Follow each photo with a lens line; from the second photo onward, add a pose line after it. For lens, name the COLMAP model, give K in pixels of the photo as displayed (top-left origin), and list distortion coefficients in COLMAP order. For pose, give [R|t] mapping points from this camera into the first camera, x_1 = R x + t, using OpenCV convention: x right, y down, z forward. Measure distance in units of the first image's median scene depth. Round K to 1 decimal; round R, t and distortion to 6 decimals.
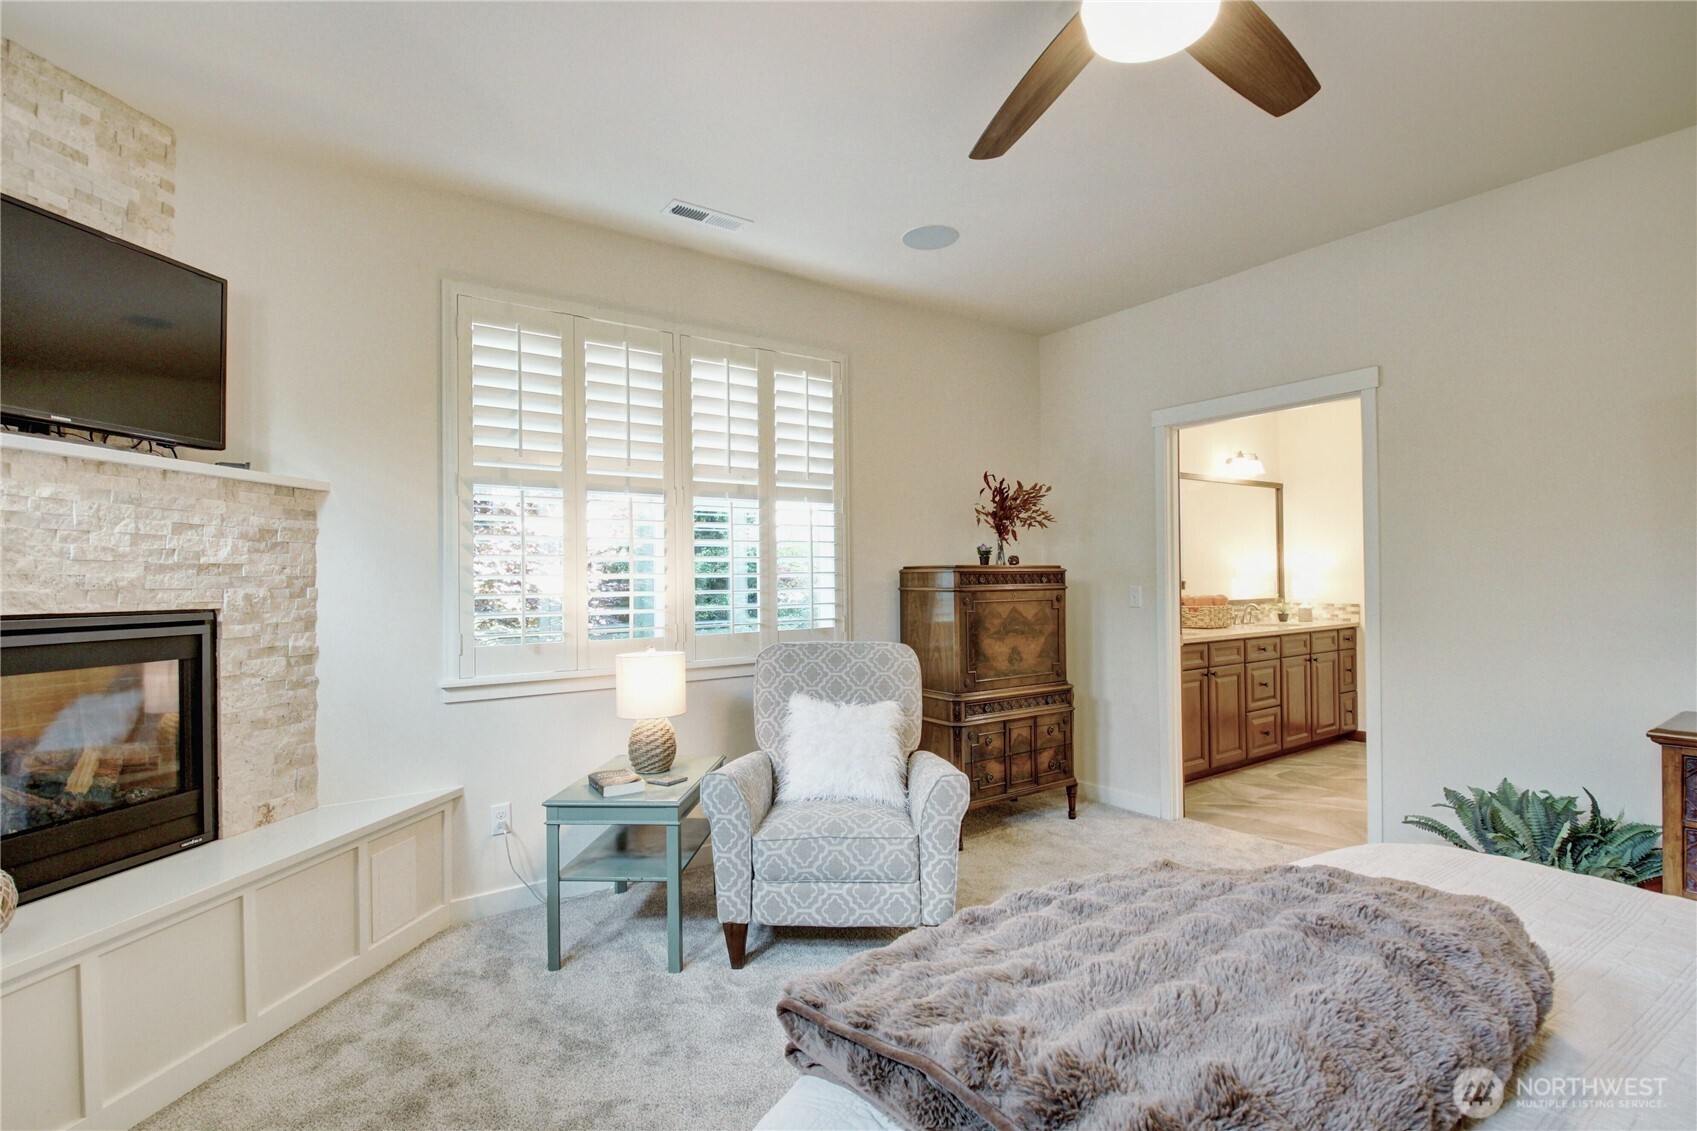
lens RADIAL K [[802.9, 0, 850.8], [0, 802.9, 565.7], [0, 0, 1]] dist [-0.031558, -0.004200]
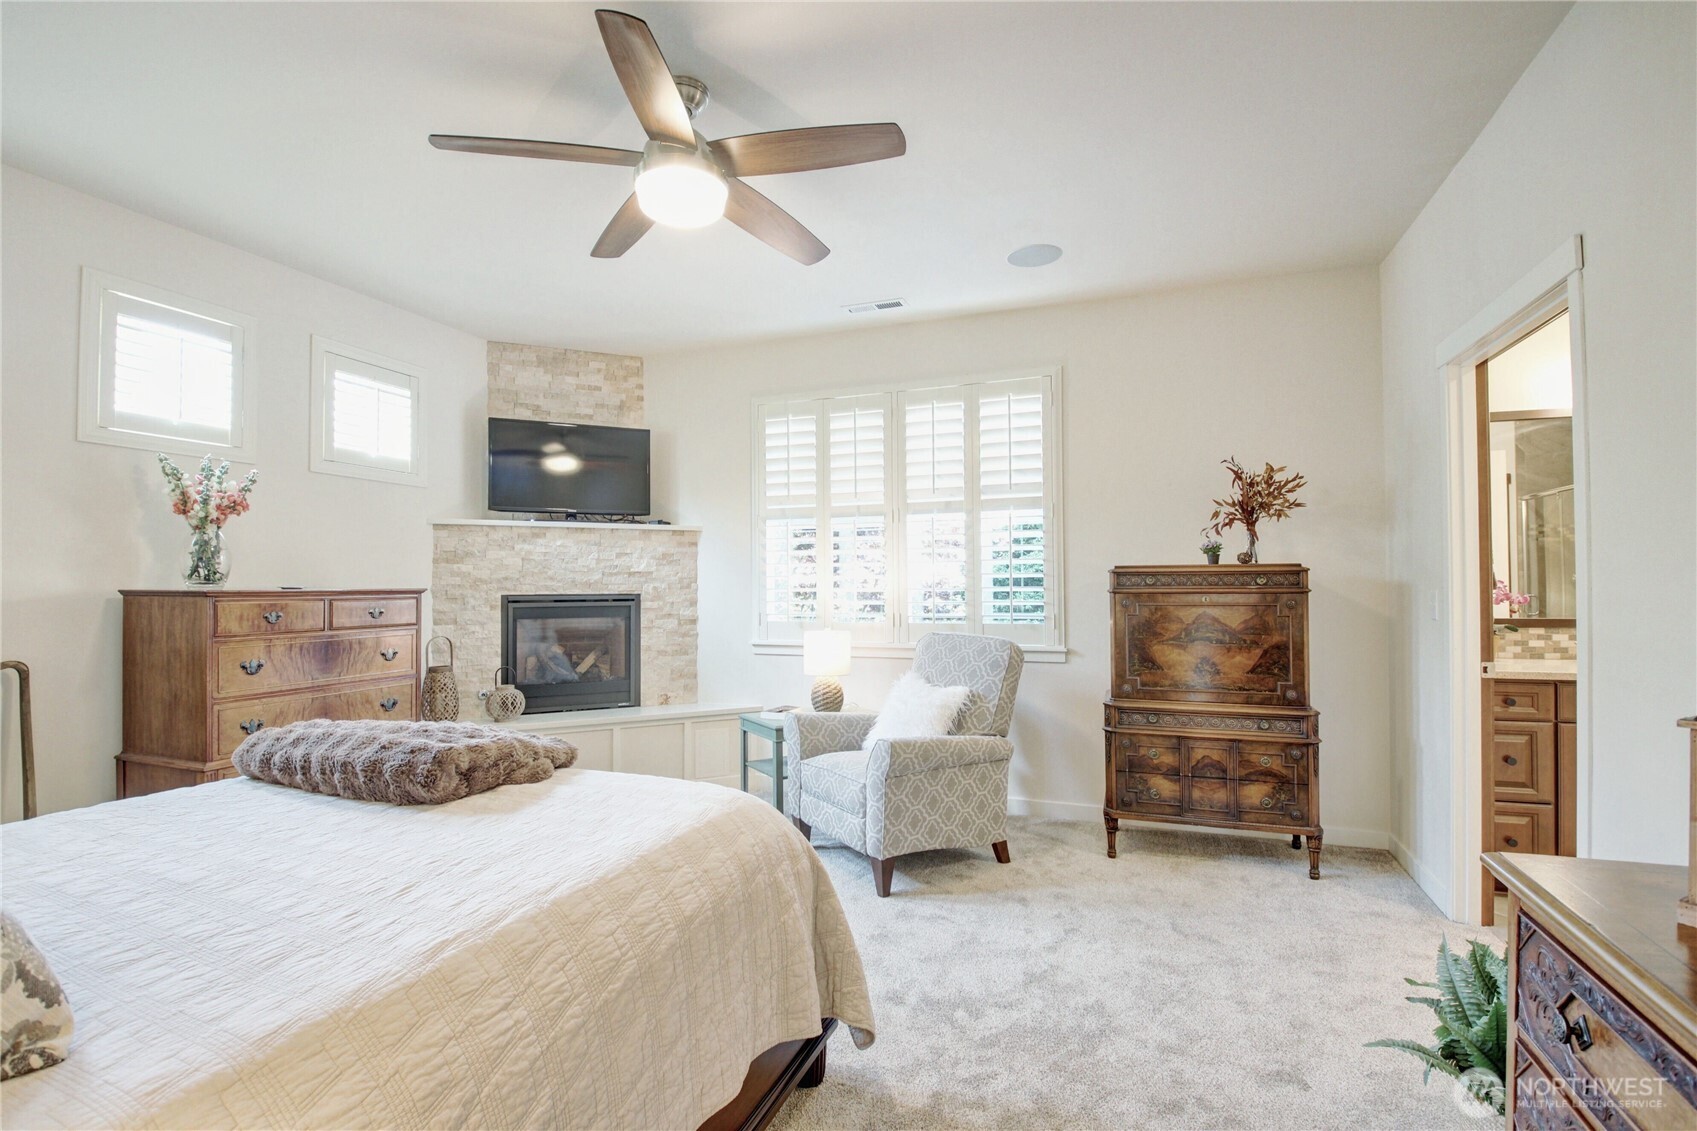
lens RADIAL K [[802.9, 0, 846.5], [0, 802.9, 575.8], [0, 0, 1]] dist [-0.031558, -0.004200]
pose [[0.535124, 0.000599, -0.844773, 1.109297], [0.014972, 0.999836, 0.010193, -0.004265], [0.844641, -0.018103, 0.535027, 0.299969]]
